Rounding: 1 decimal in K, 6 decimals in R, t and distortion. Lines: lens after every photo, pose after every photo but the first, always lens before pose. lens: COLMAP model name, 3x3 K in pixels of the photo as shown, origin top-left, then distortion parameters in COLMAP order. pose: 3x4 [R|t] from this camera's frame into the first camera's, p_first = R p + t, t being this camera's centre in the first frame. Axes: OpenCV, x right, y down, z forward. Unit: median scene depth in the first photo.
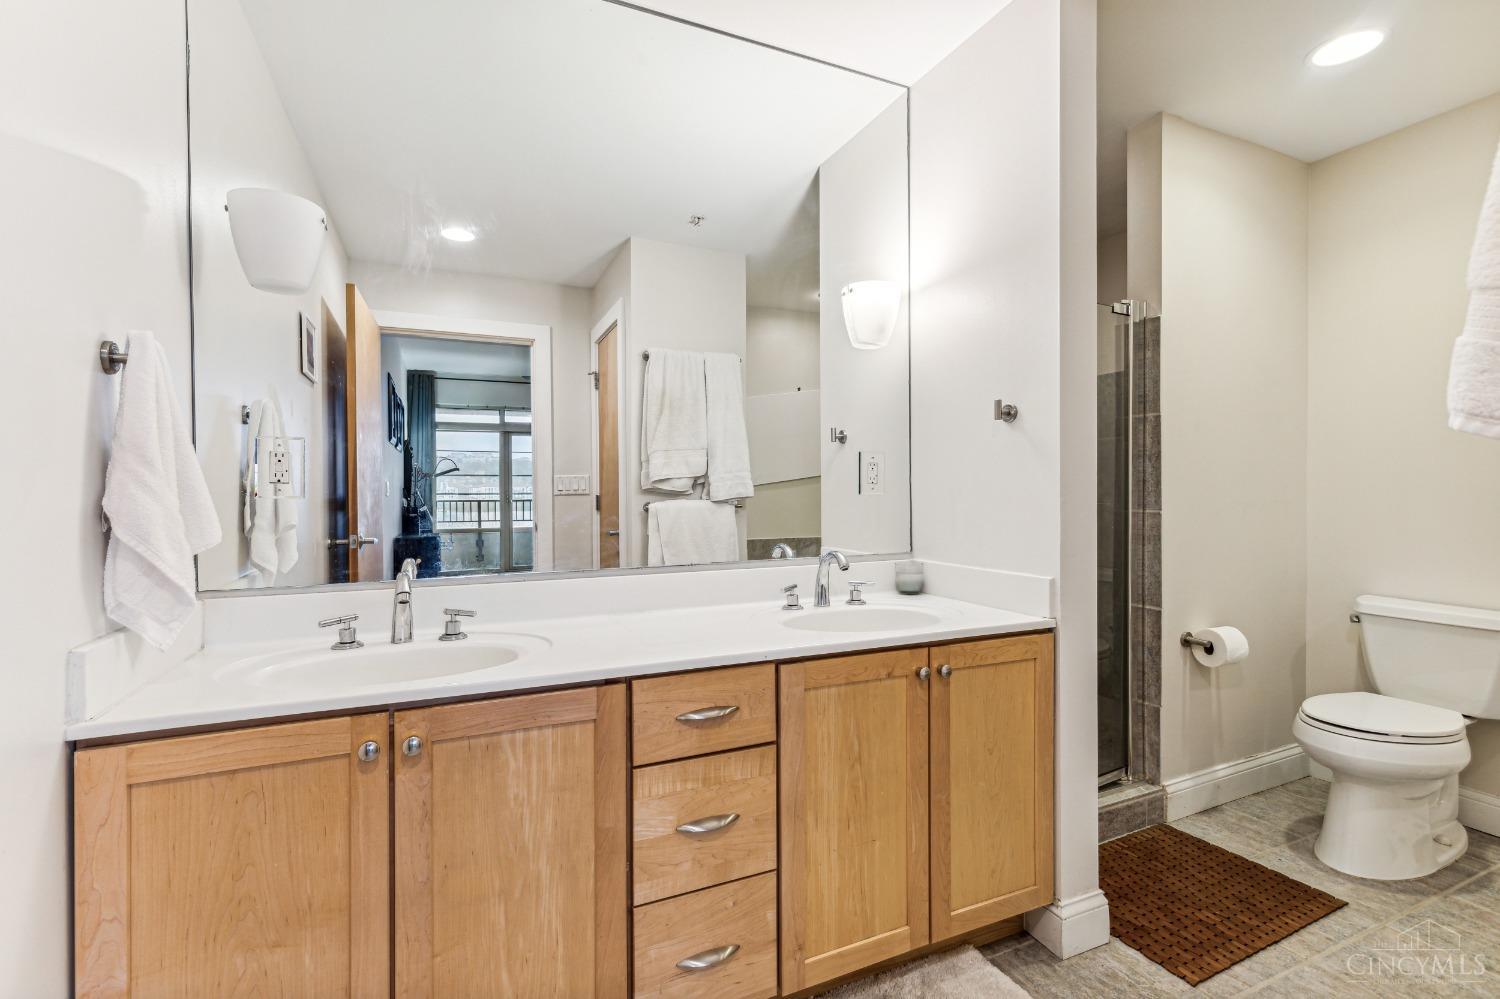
lens RADIAL K [[684.3, 0, 746.0], [0, 684.3, 498.2], [0, 0, 1]] dist [0.010114, -0.001396]
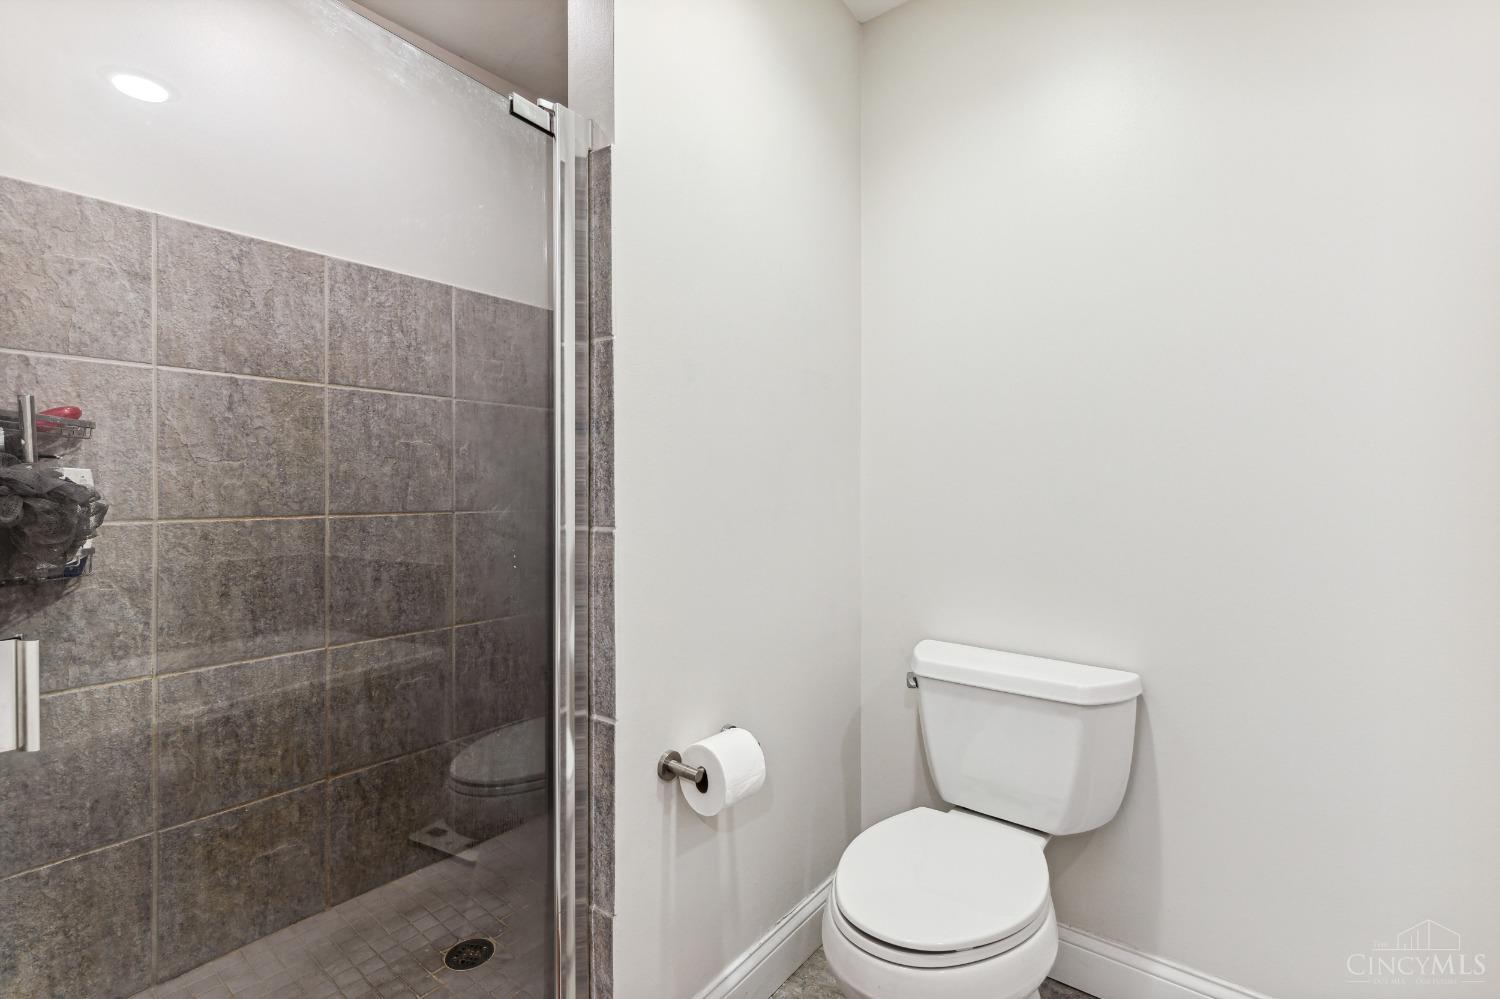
lens RADIAL K [[684.3, 0, 753.1], [0, 684.3, 495.8], [0, 0, 1]] dist [0.010114, -0.001396]
pose [[0.889968, 0.000935, 0.456022, 0.459085], [0.002736, 0.999969, -0.007391, -0.002101], [-0.456015, 0.007826, 0.889938, 0.495144]]
